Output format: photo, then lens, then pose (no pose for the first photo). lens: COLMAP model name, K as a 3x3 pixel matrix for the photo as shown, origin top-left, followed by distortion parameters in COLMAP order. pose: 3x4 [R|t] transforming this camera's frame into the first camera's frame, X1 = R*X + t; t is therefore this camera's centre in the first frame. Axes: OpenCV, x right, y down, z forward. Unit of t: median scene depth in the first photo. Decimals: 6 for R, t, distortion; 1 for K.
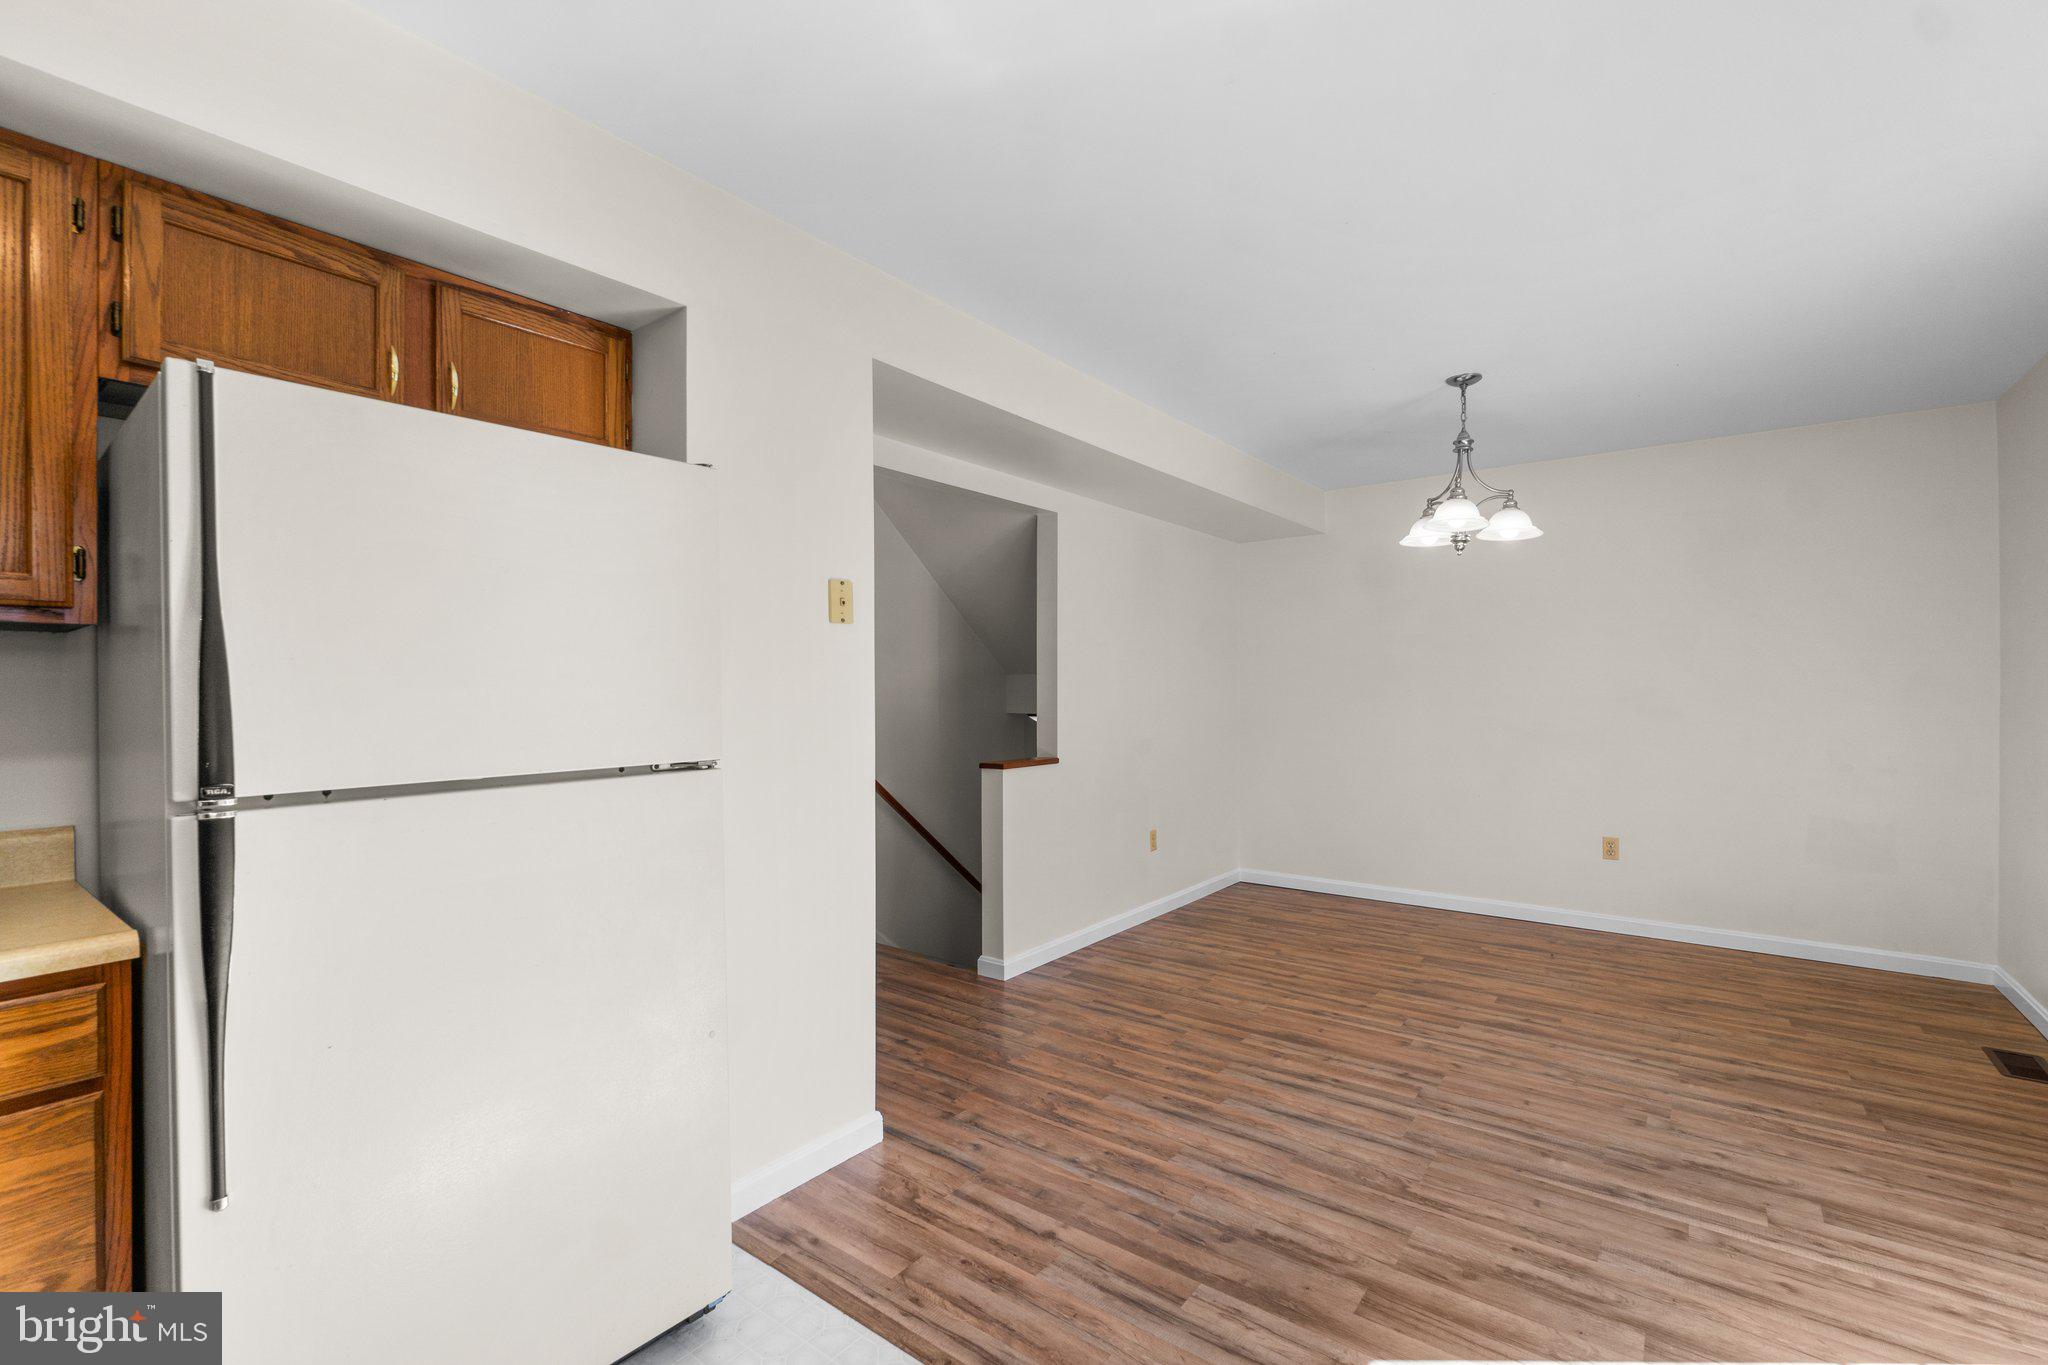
lens RADIAL K [[889.0, 0, 1030.6], [0, 889.0, 688.6], [0, 0, 1]] dist [-0.006361, 0.002475]
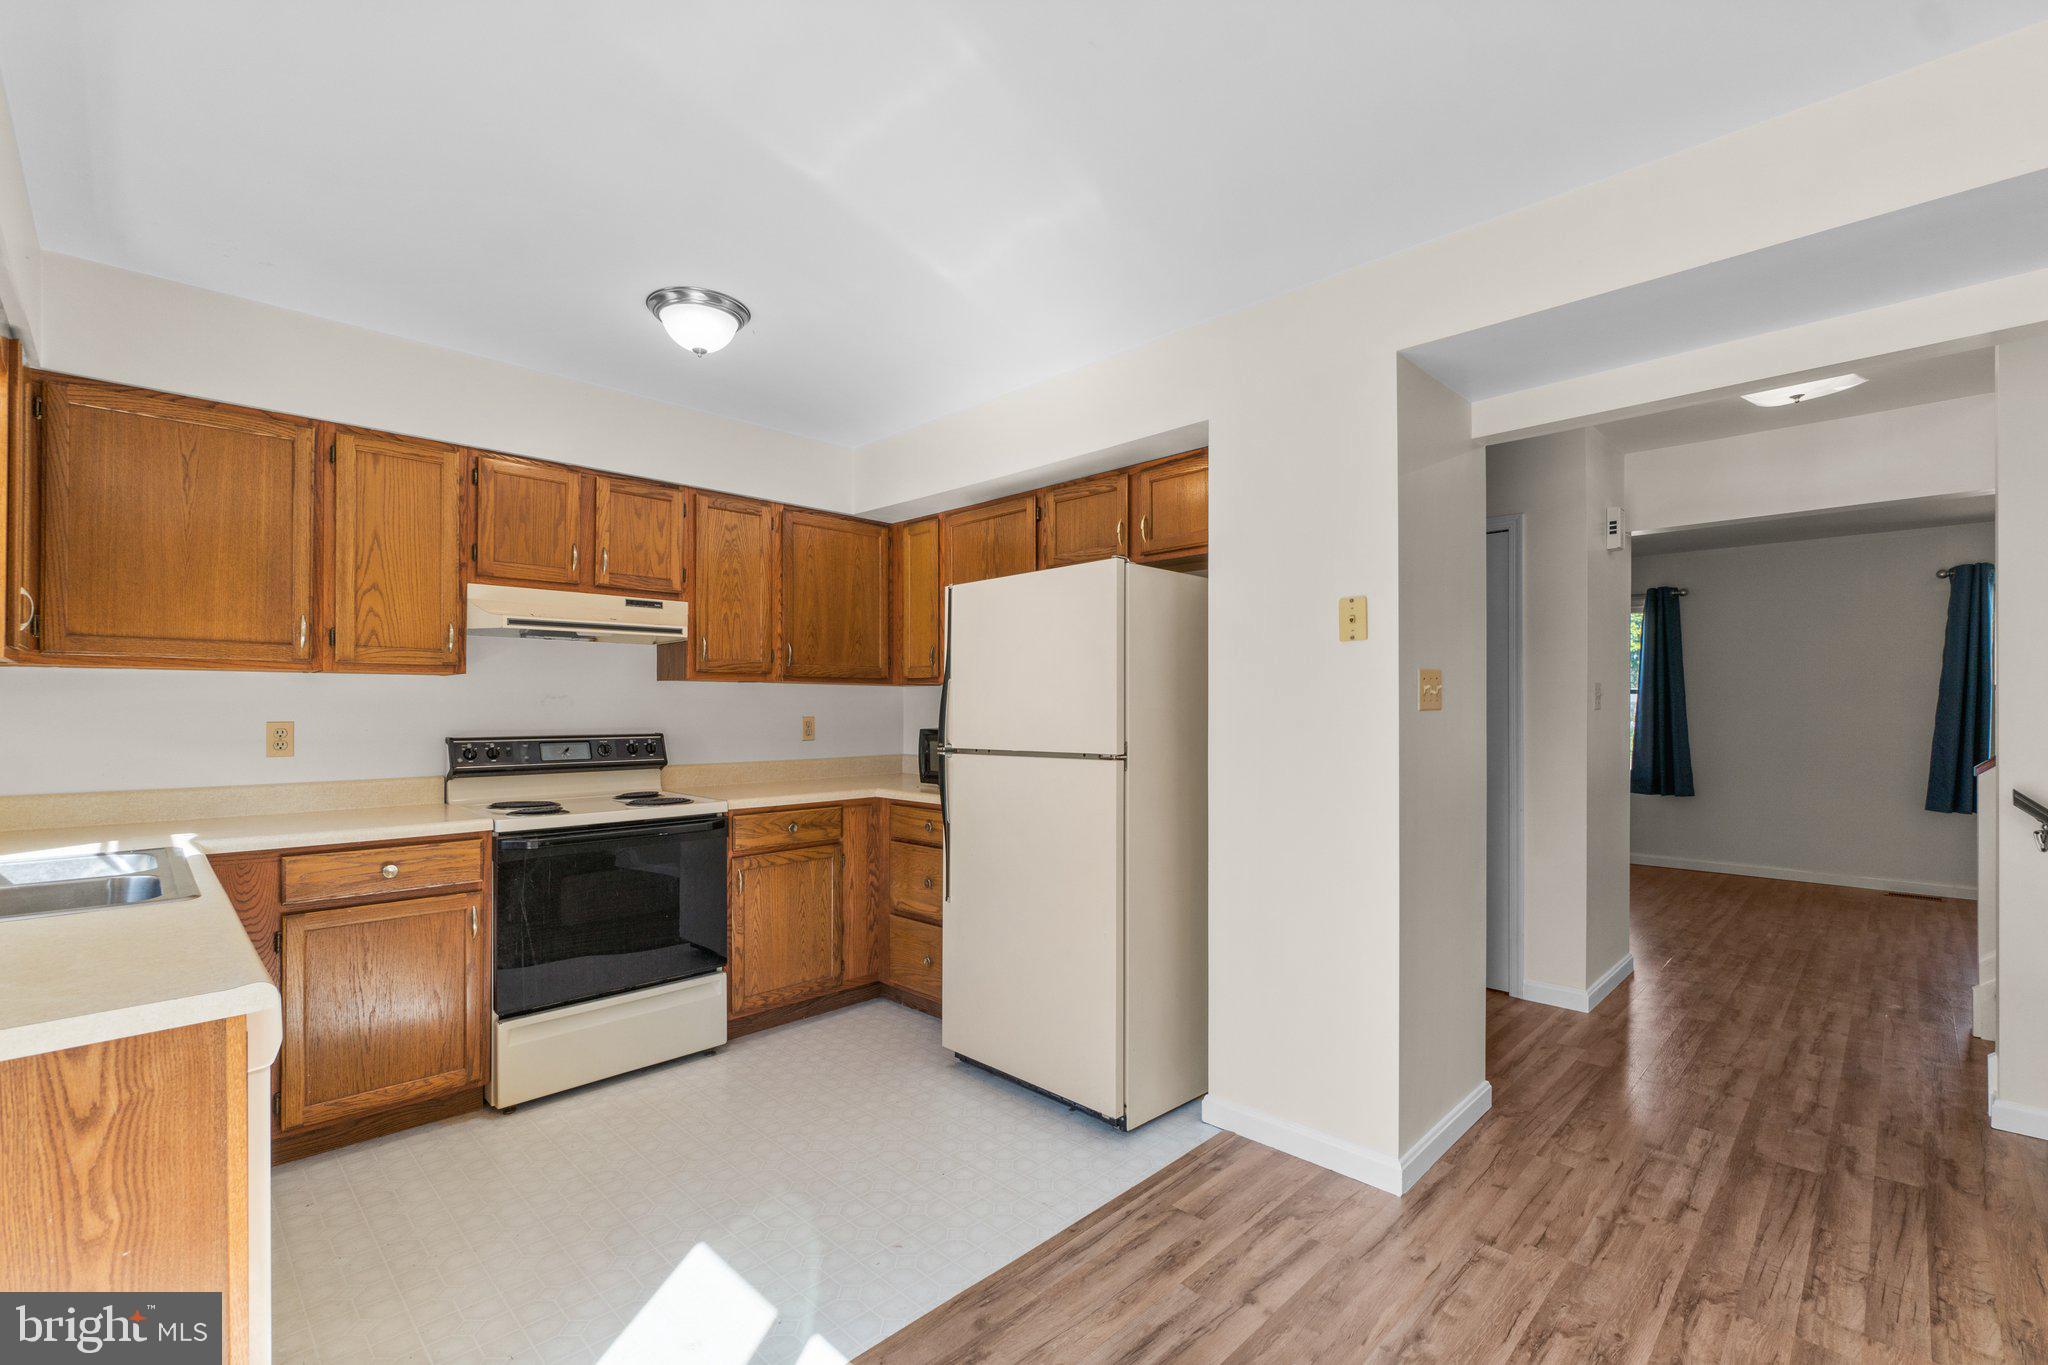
lens RADIAL K [[889.0, 0, 1020.1], [0, 889.0, 709.4], [0, 0, 1]] dist [-0.006361, 0.002475]
pose [[-0.131017, 0.008179, -0.991346, 0.663097], [0.003152, 0.999964, 0.007833, -0.004758], [0.991375, -0.002098, -0.131038, 0.608858]]
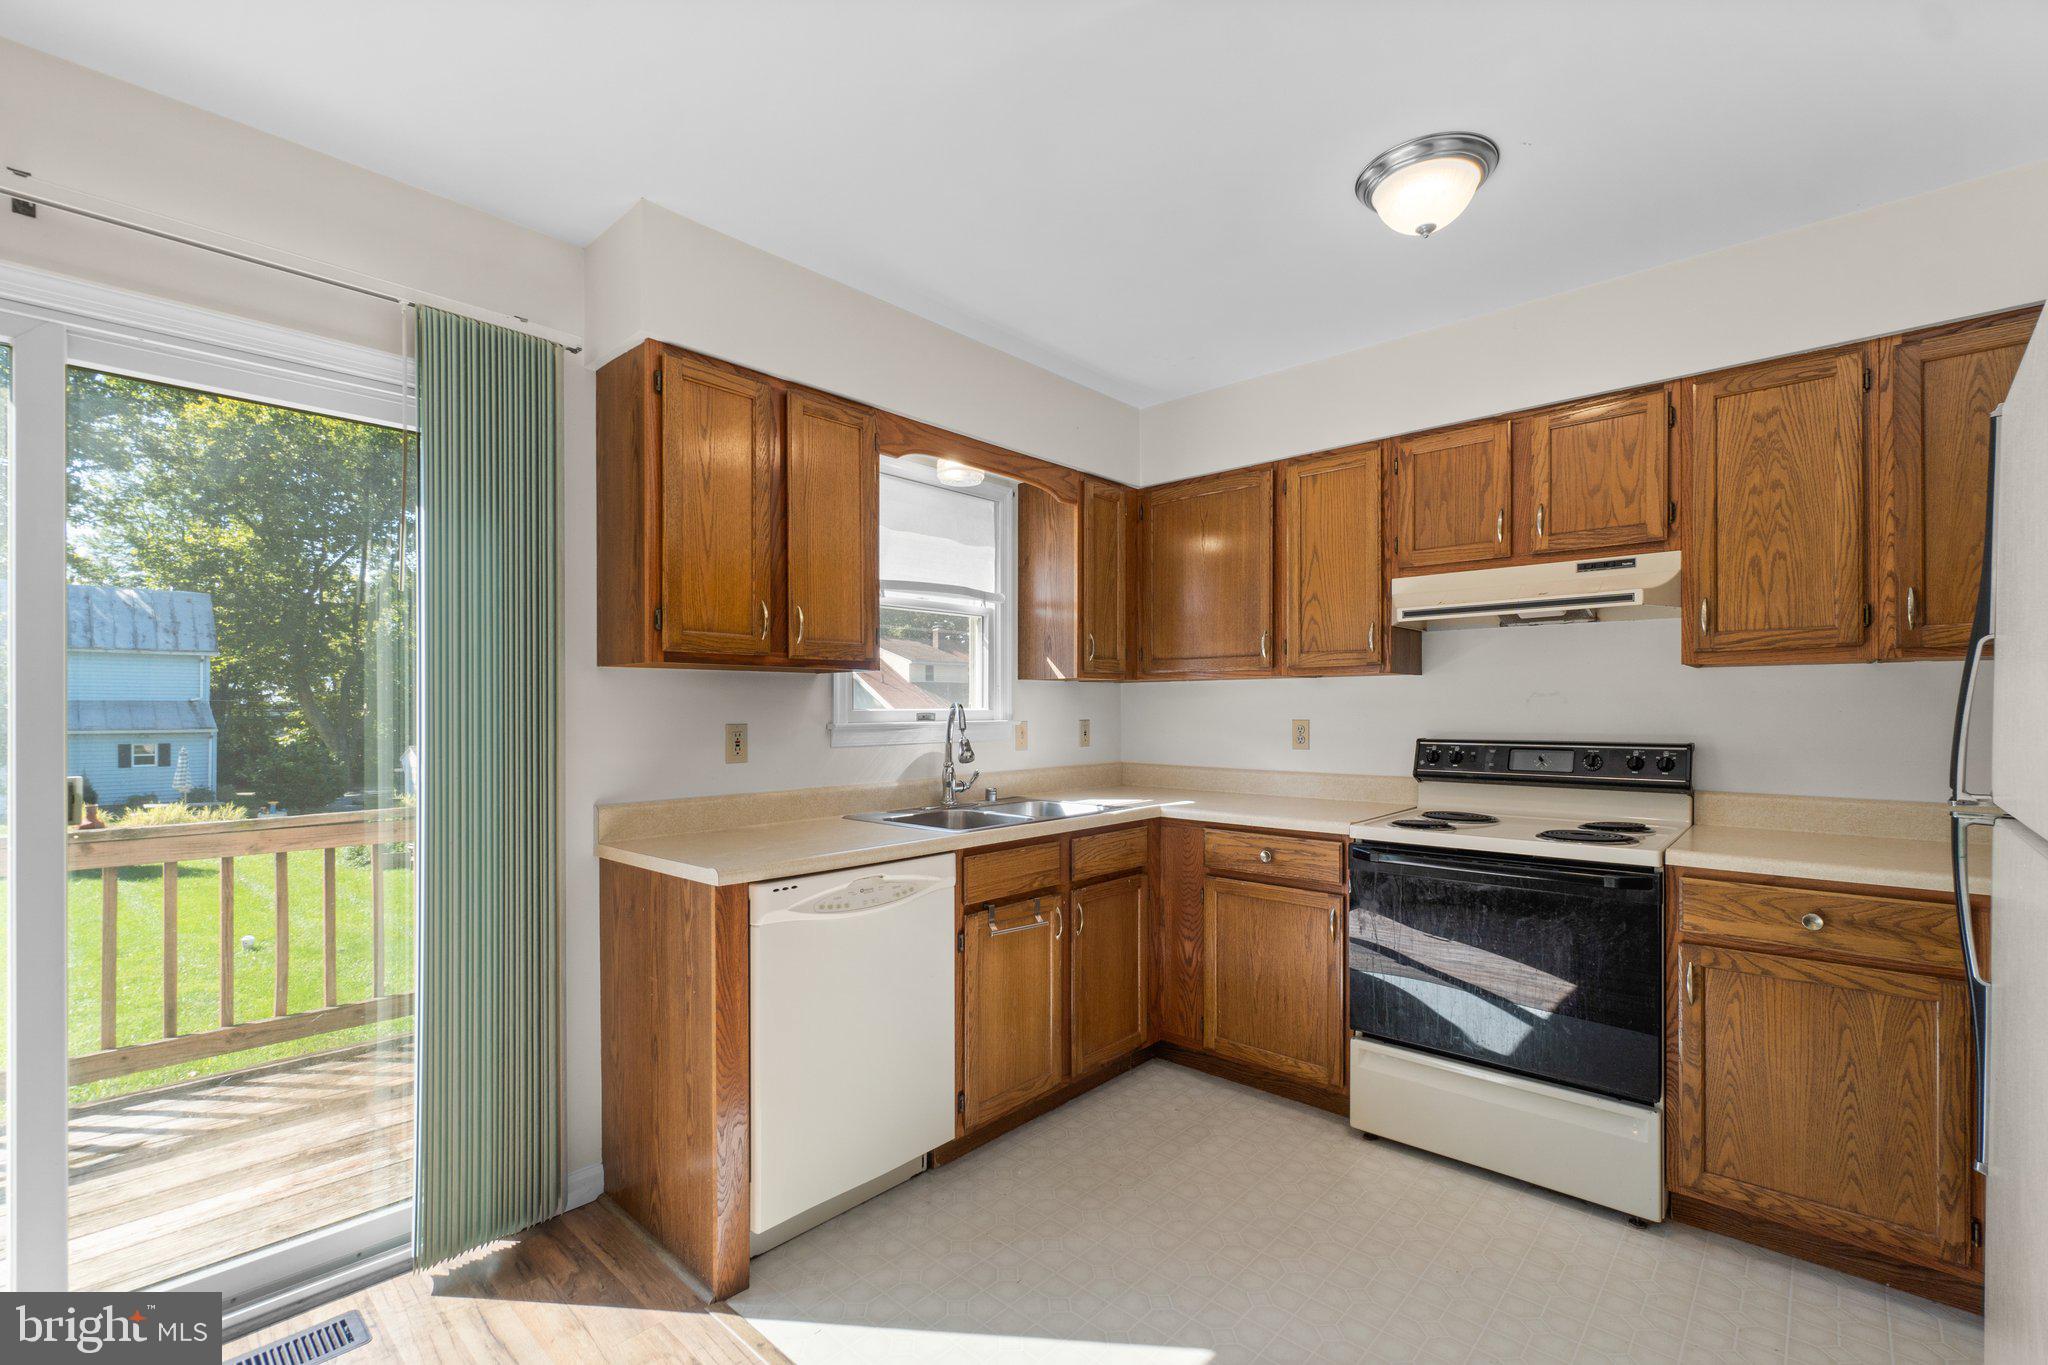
lens RADIAL K [[889.0, 0, 1019.9], [0, 889.0, 712.5], [0, 0, 1]] dist [-0.006361, 0.002475]
pose [[-0.995779, 0.007190, 0.091497, 0.072931], [0.007268, 0.999973, 0.000517, 0.000872], [-0.091491, 0.001180, -0.995805, 0.859019]]
